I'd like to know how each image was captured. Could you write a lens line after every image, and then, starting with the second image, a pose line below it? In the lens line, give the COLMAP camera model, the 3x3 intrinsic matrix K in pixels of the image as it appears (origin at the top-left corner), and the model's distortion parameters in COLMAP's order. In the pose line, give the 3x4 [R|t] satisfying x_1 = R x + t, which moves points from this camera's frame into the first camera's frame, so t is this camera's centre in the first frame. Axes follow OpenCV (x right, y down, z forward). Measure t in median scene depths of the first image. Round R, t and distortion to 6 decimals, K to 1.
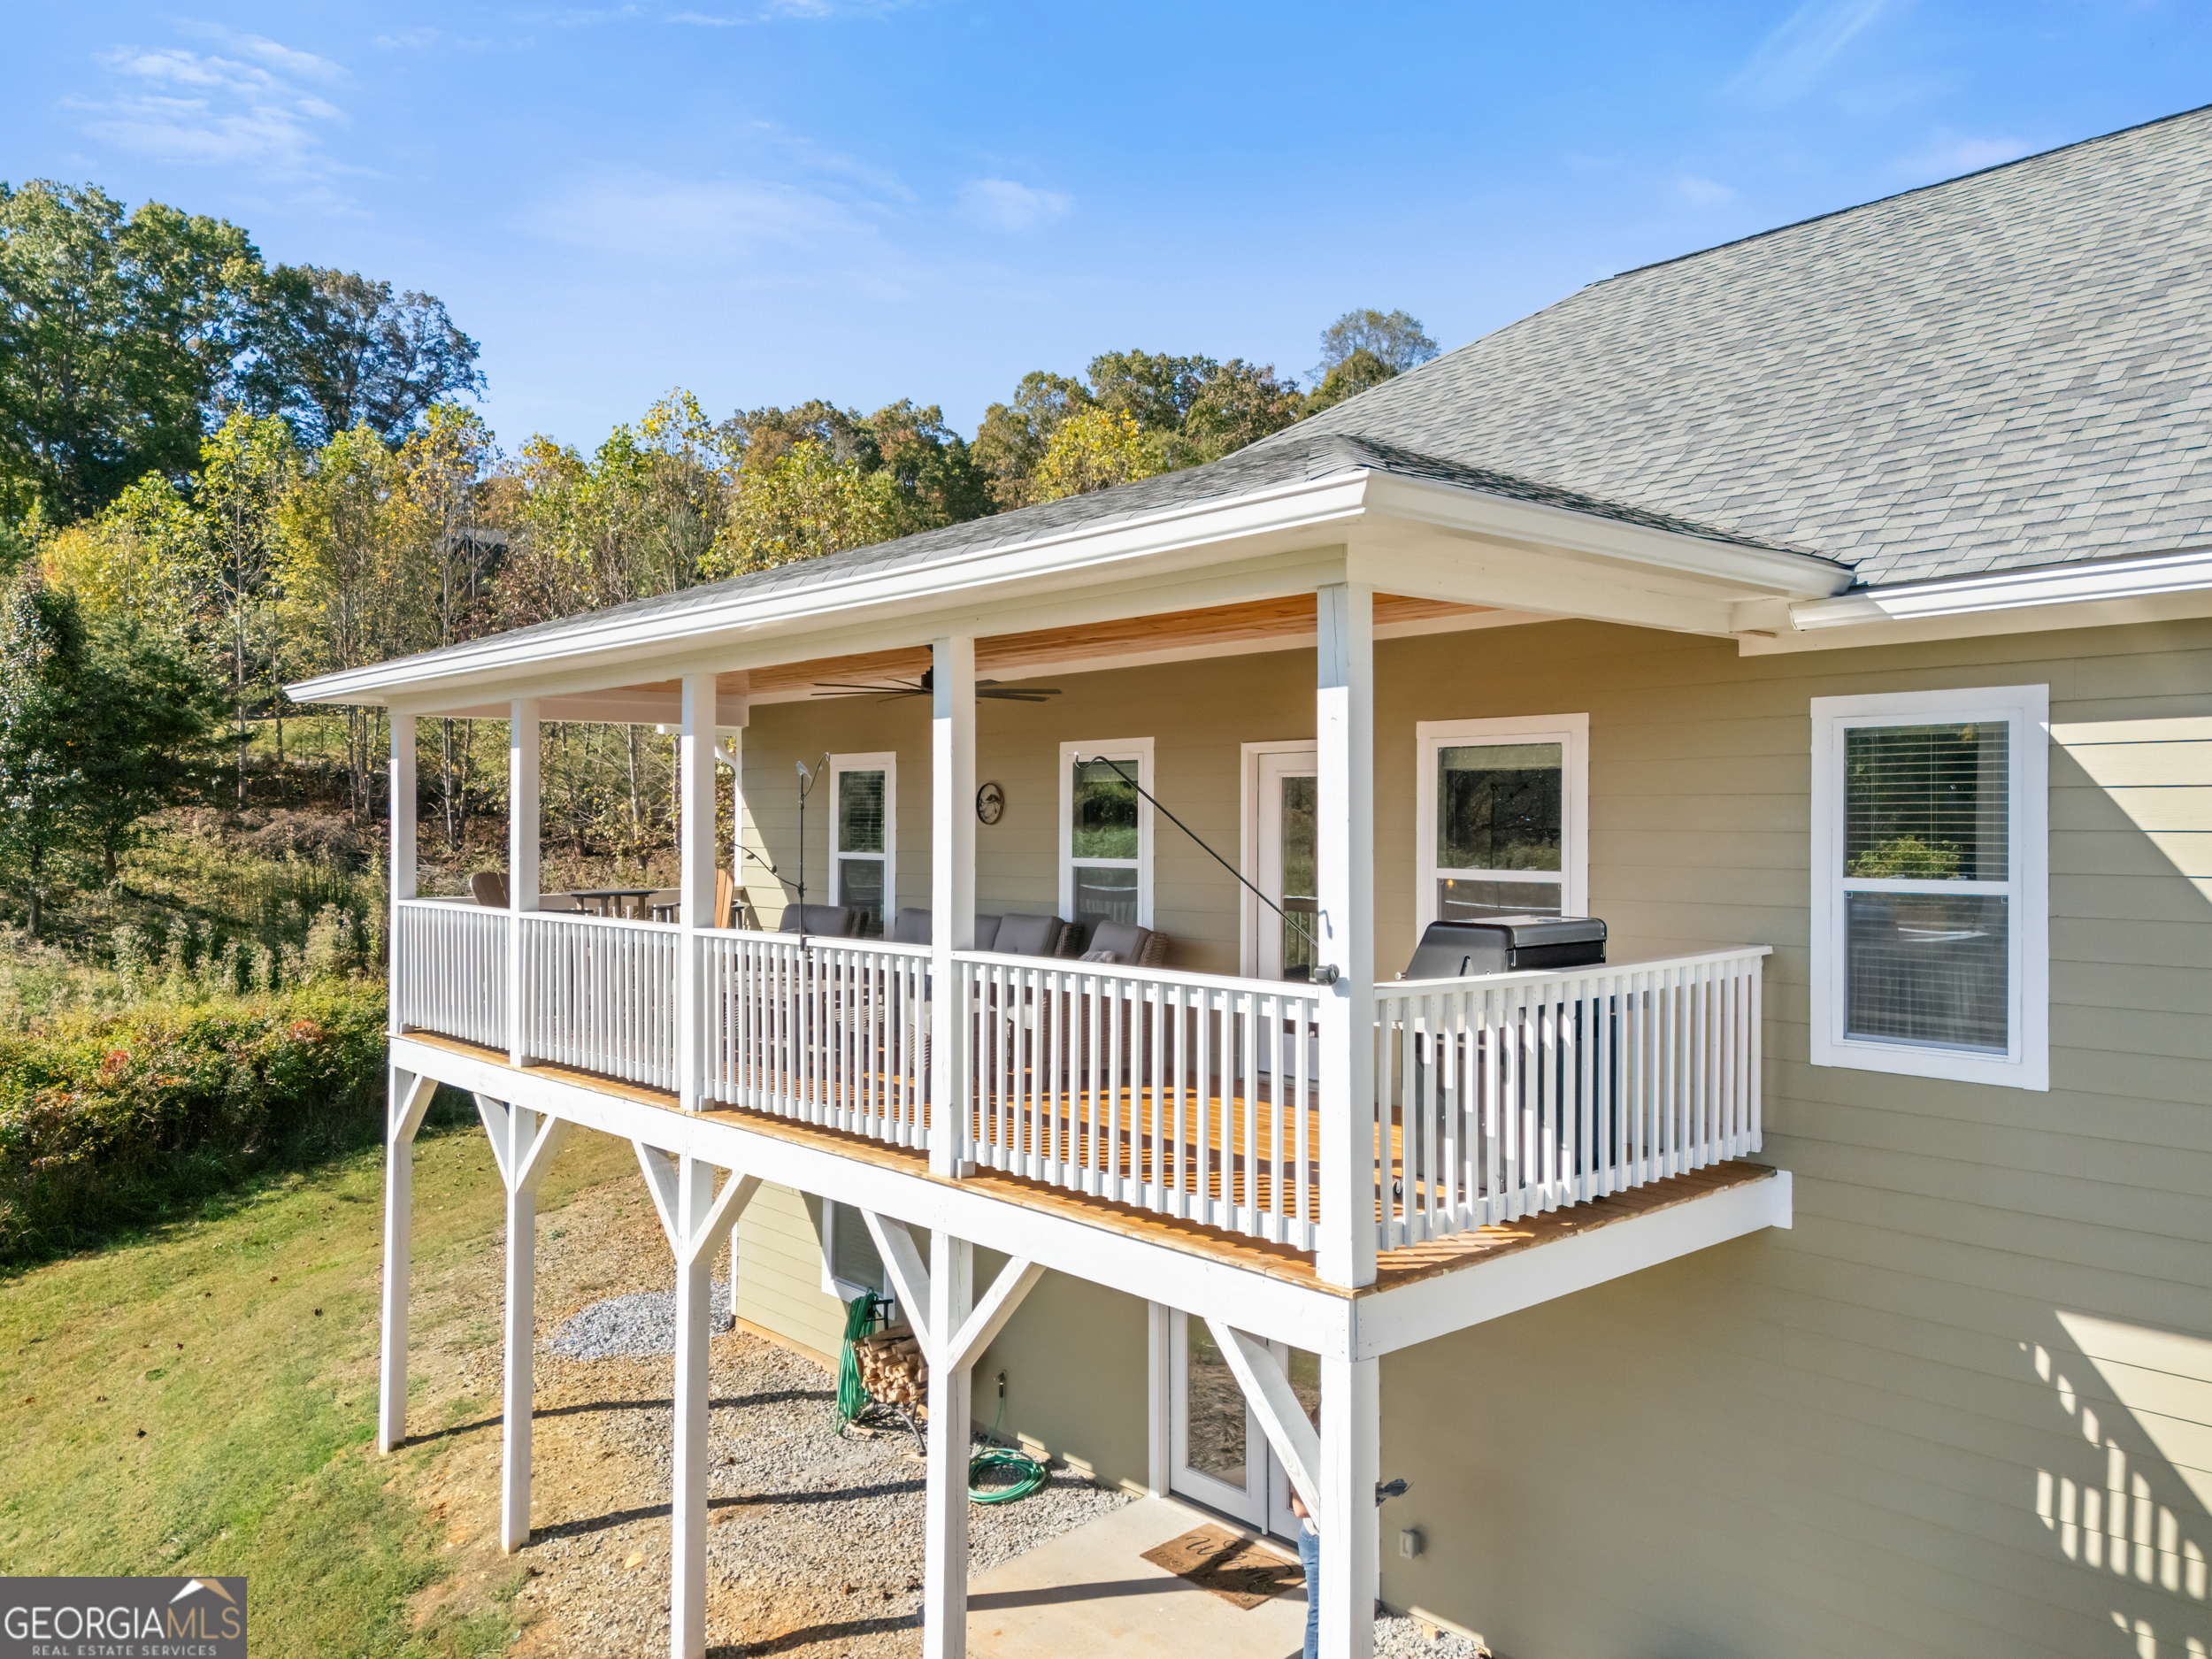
lens RADIAL K [[1609.0, 0, 1106.0], [0, 1609.0, 829.5], [0, 0, 1]] dist [0.071162, -0.068171]
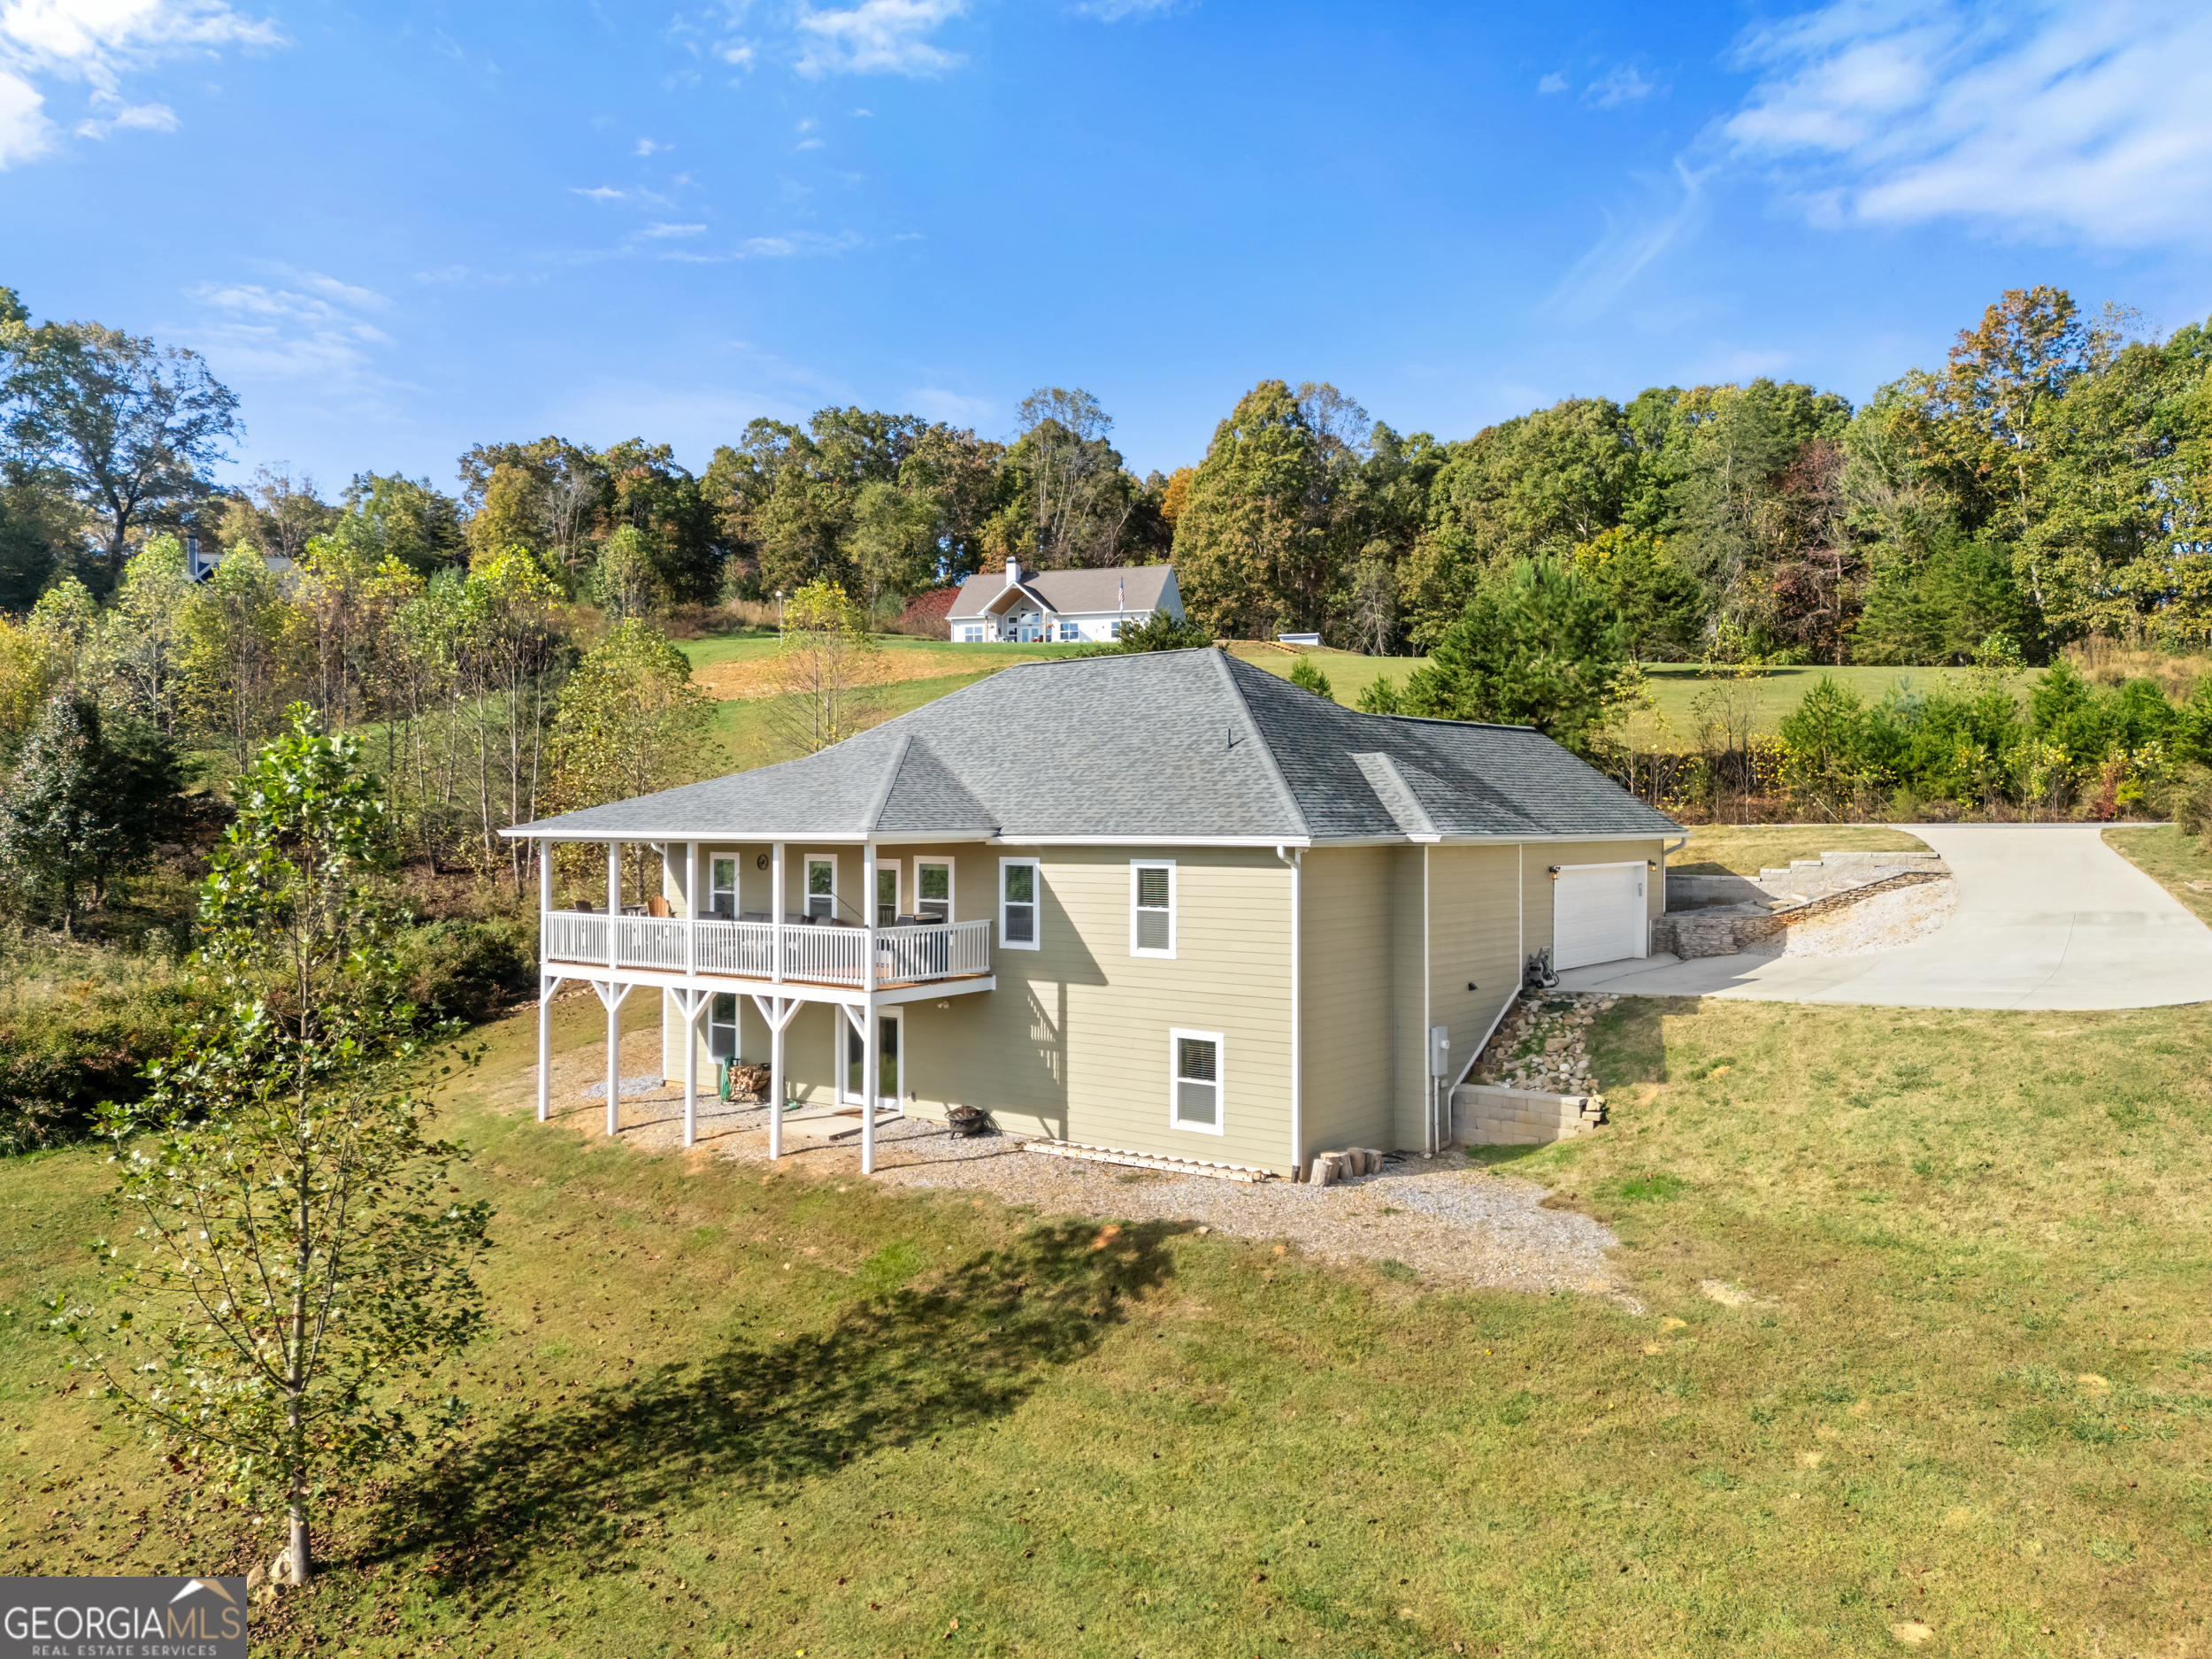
lens RADIAL K [[1609.0, 0, 1106.0], [0, 1609.0, 829.5], [0, 0, 1]] dist [0.071162, -0.068171]
pose [[0.985744, -0.005575, 0.168158, 0.001605], [0.004754, 0.999975, 0.005287, -0.009909], [-0.168183, -0.004413, 0.985746, -0.175616]]
